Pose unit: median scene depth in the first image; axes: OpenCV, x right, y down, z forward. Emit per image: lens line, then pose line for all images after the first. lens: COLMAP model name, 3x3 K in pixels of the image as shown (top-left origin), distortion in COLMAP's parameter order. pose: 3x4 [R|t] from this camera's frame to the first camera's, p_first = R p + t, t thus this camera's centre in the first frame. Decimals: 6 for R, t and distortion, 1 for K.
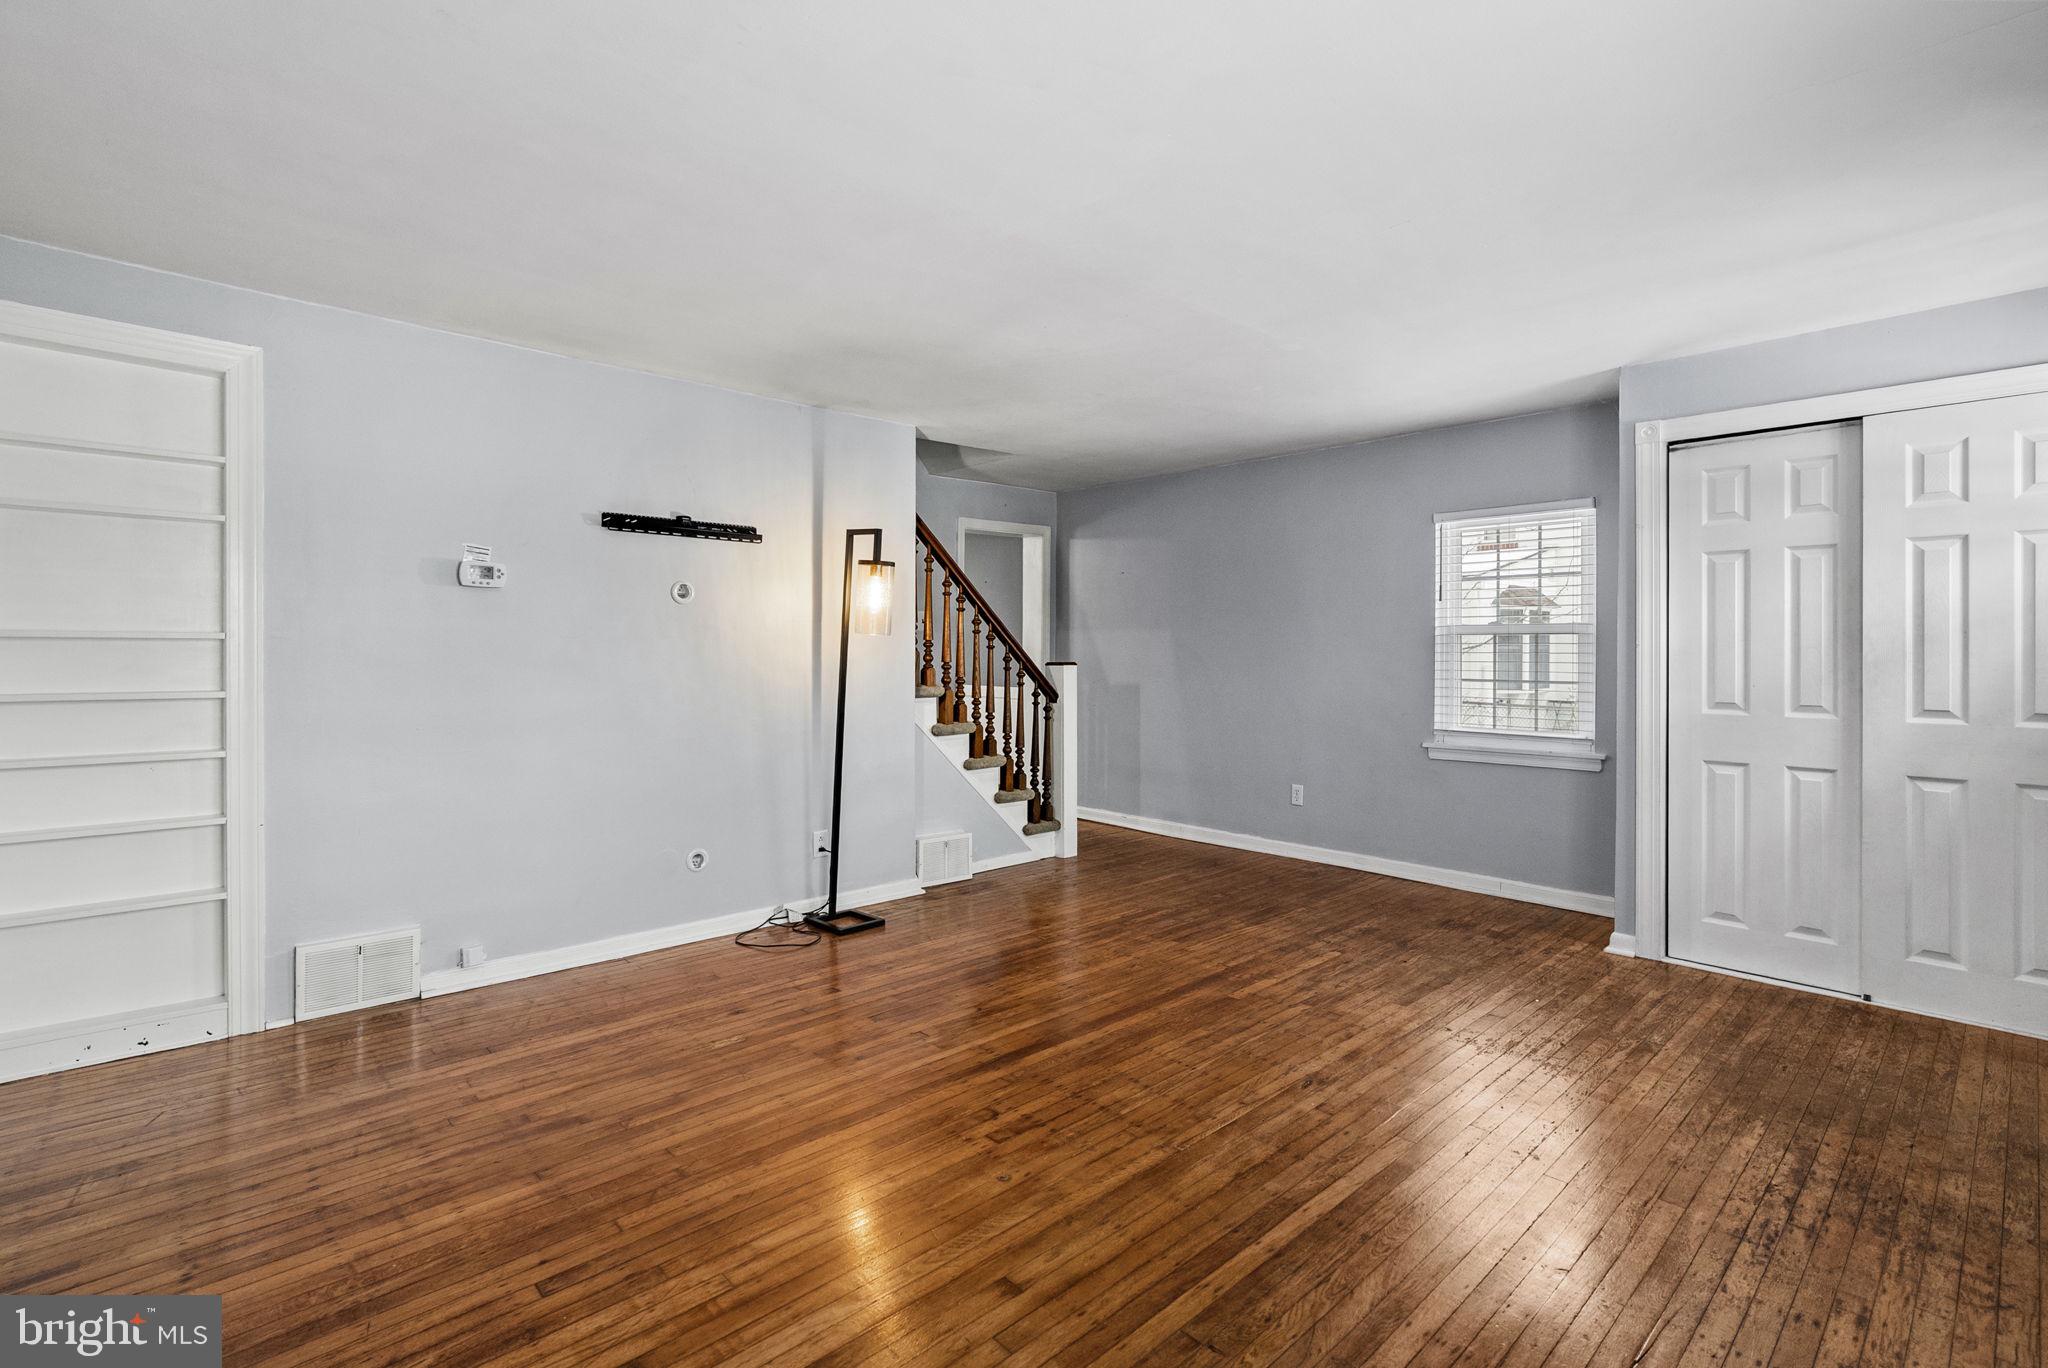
lens RADIAL K [[935.3, 0, 1024.1], [0, 935.3, 664.5], [0, 0, 1]] dist [-0.000600, 0.000511]
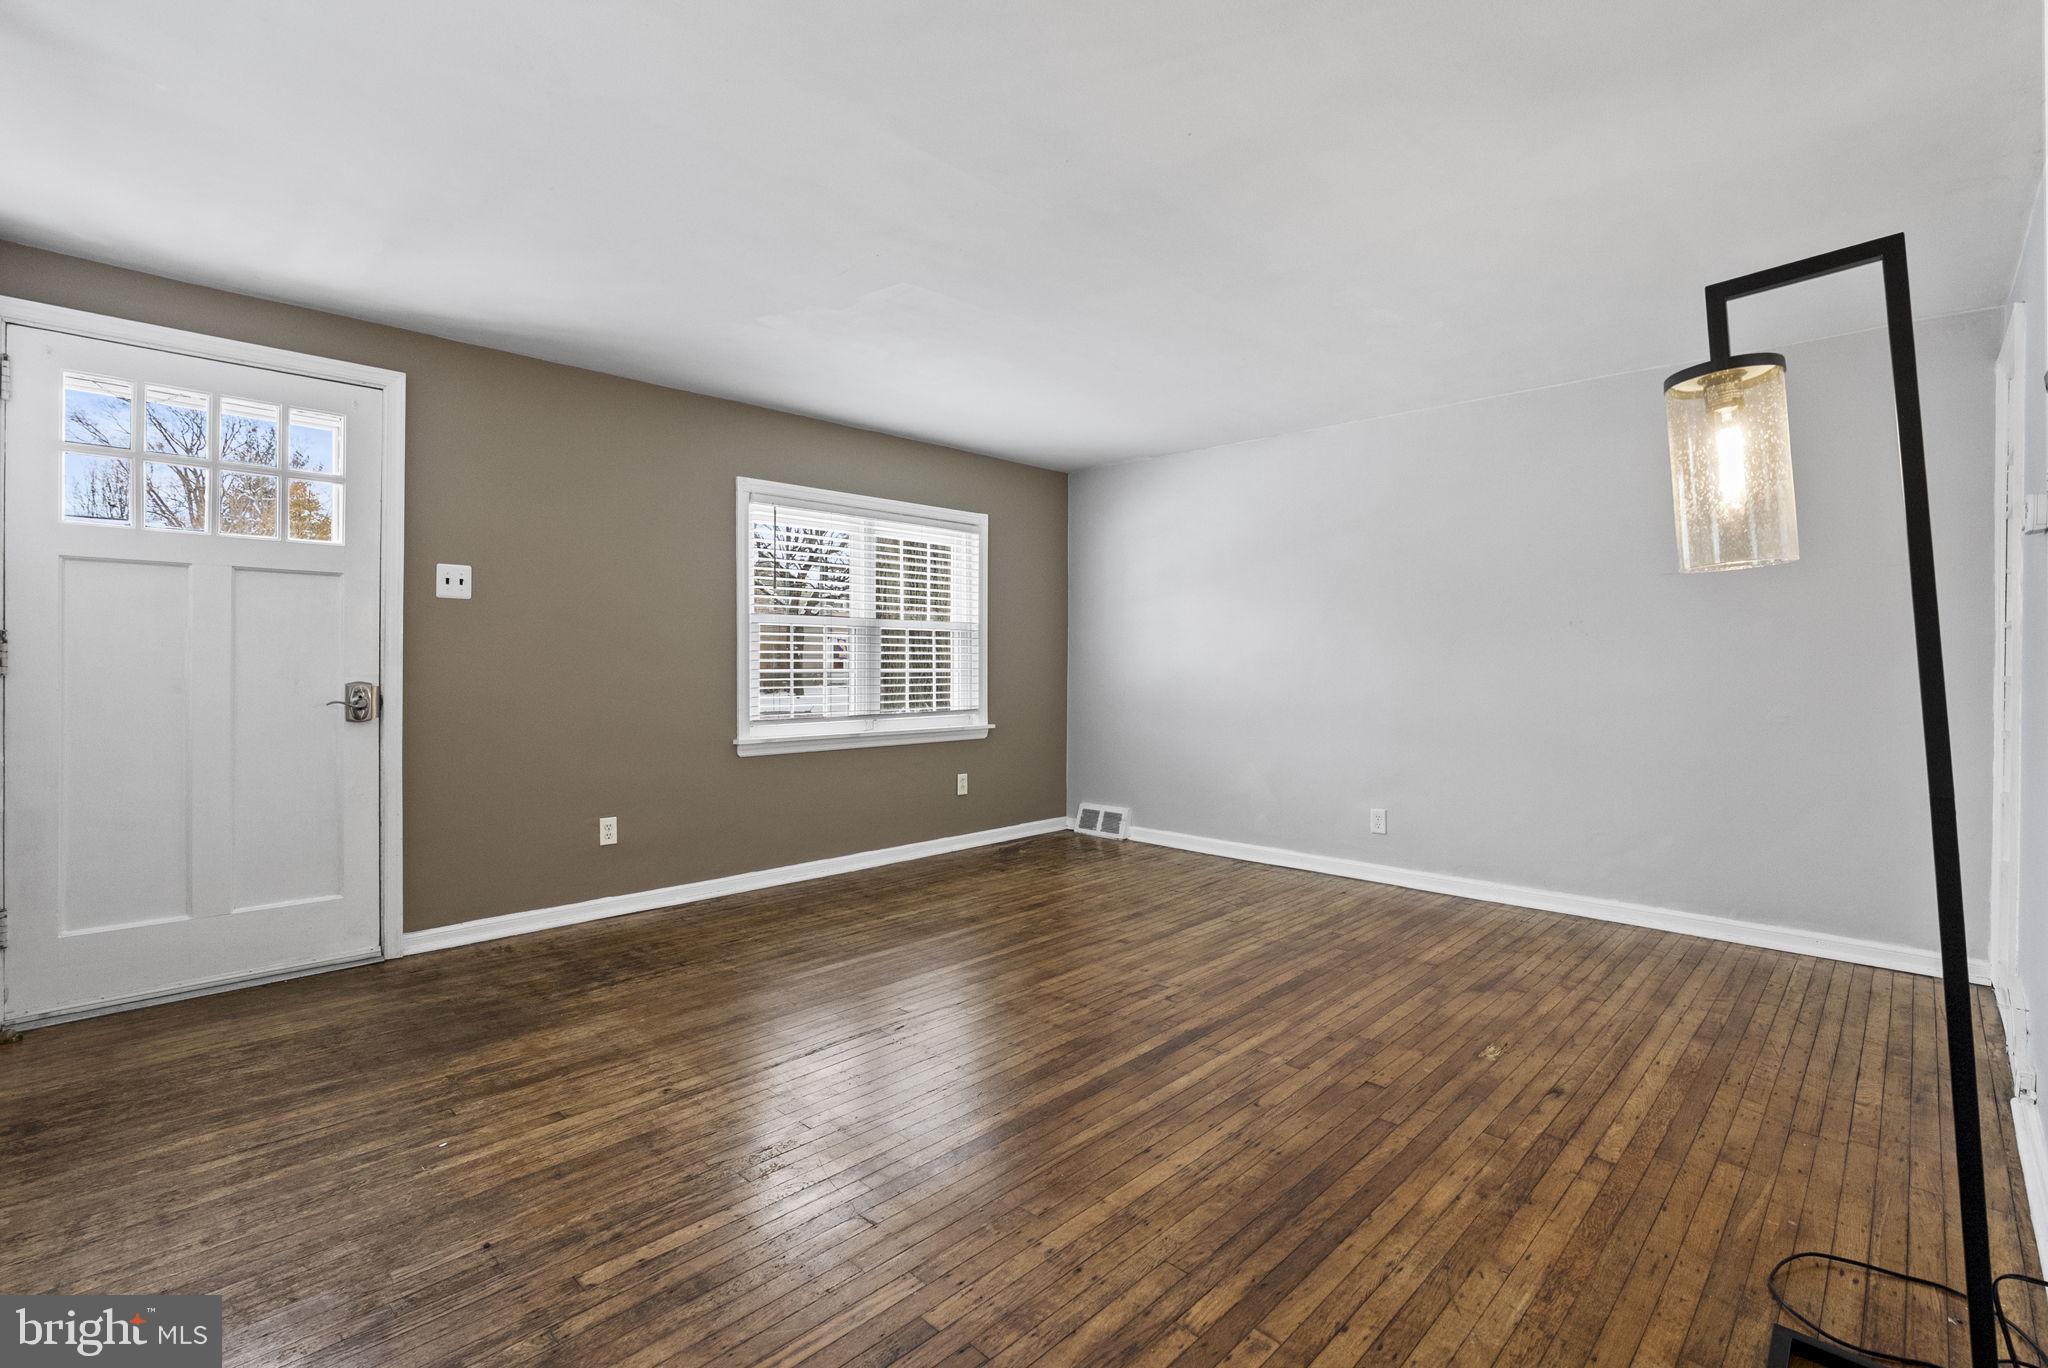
lens RADIAL K [[935.3, 0, 1025.3], [0, 935.3, 670.9], [0, 0, 1]] dist [-0.000600, 0.000511]
pose [[-0.998733, -0.005585, -0.050008, 0.182054], [-0.006989, 0.999585, 0.027936, 0.001961], [0.049831, 0.028250, -0.998358, 1.782763]]
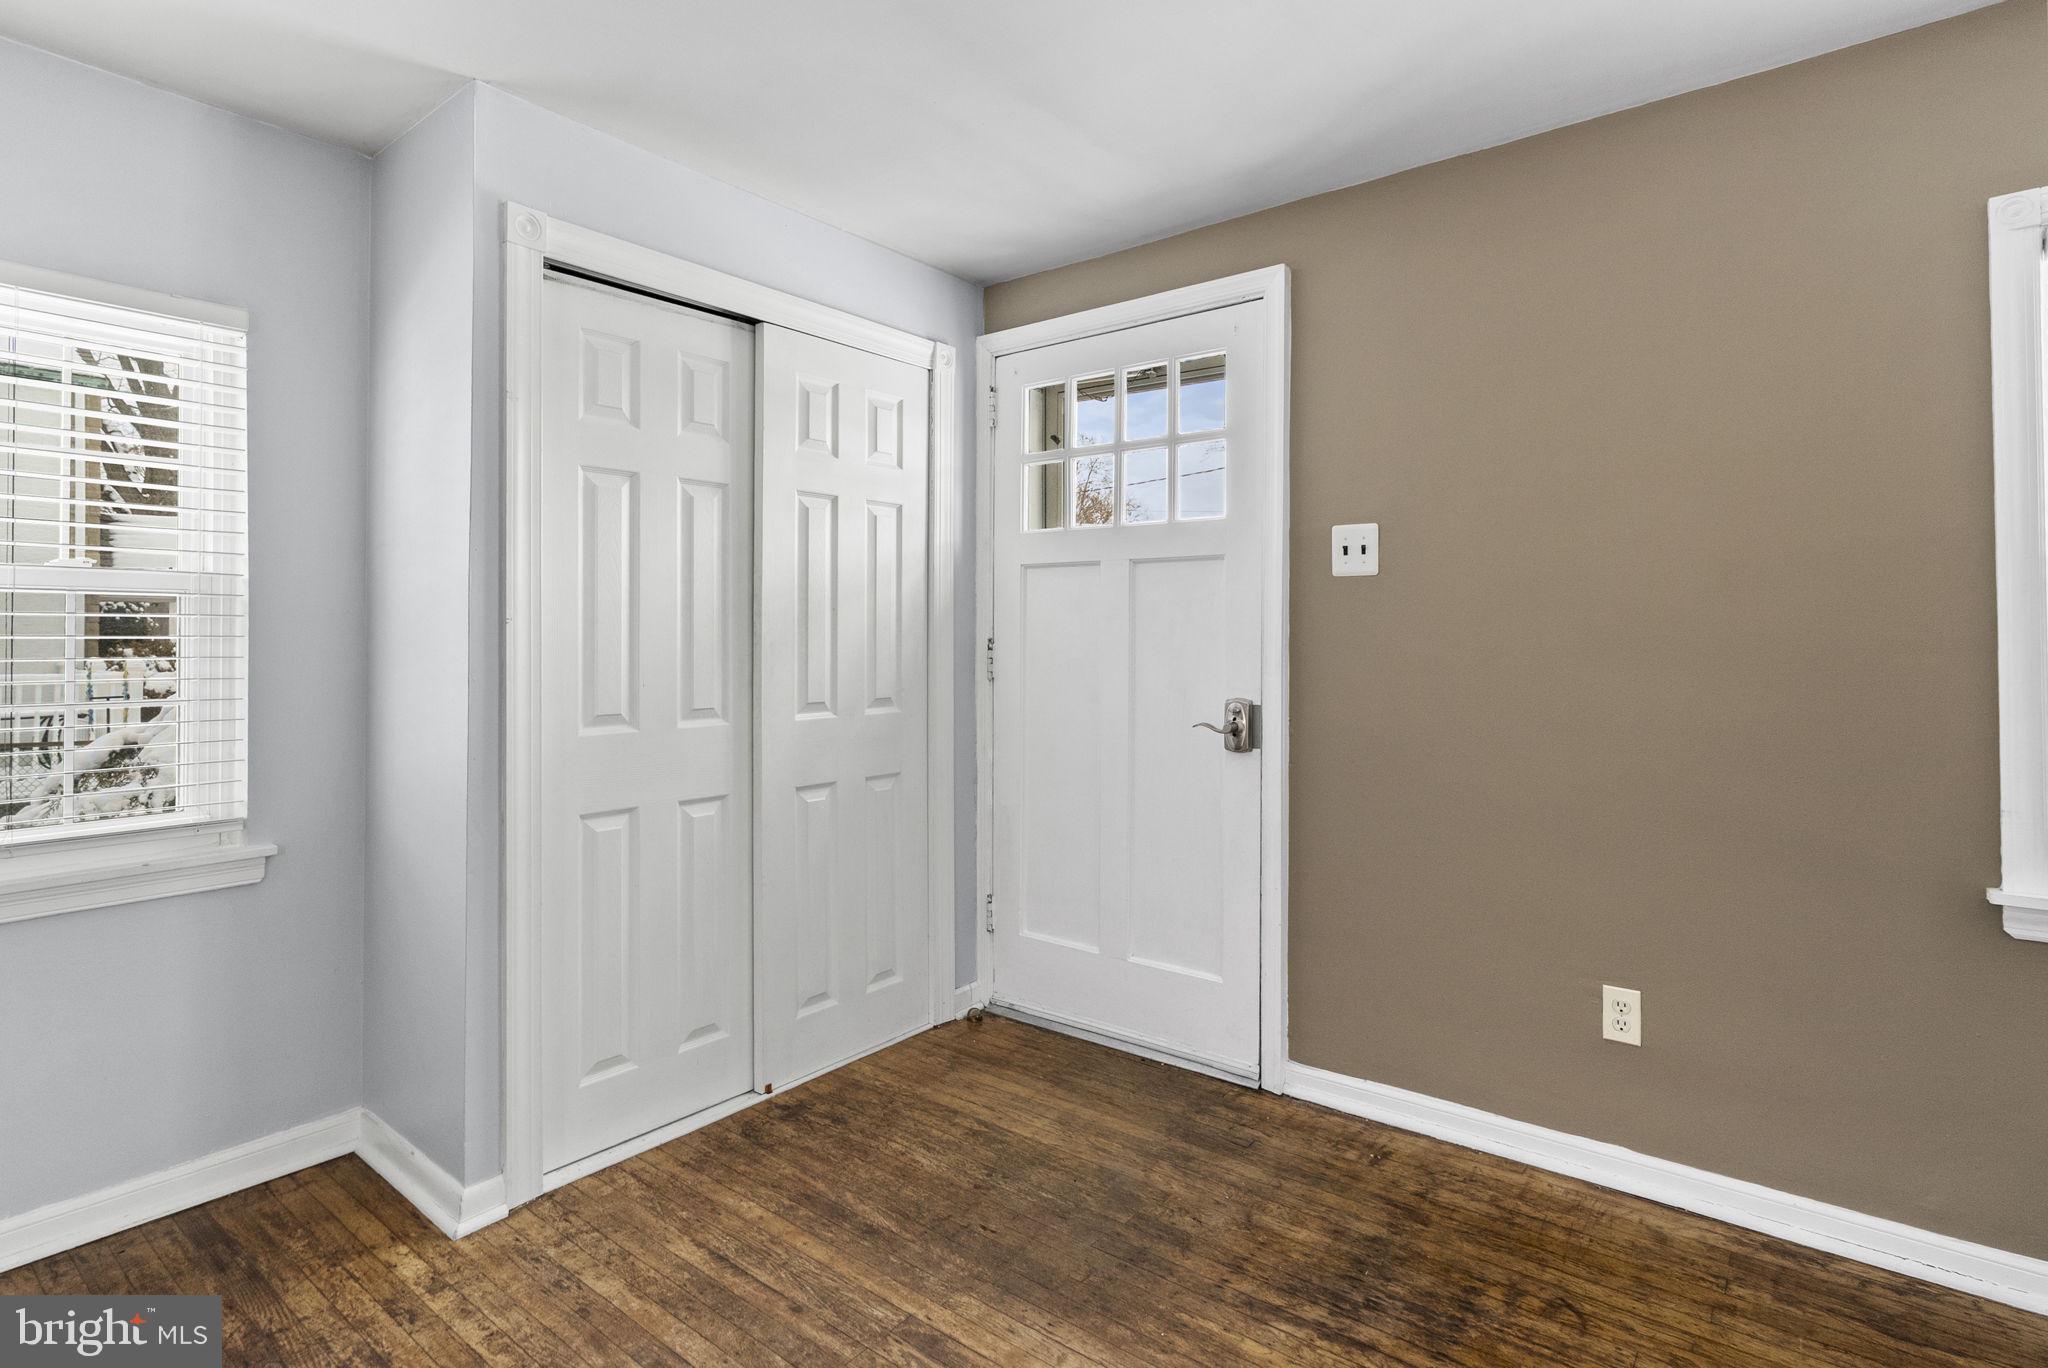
lens RADIAL K [[1031.3, 0, 1022.7], [0, 1031.3, 625.4], [0, 0, 1]] dist [-0.004836, 0.000347]
pose [[-0.151005, 0.012817, 0.988450, 0.043380], [0.018020, 0.999785, -0.010211, -0.006932], [-0.988369, 0.016270, -0.151204, 0.965856]]
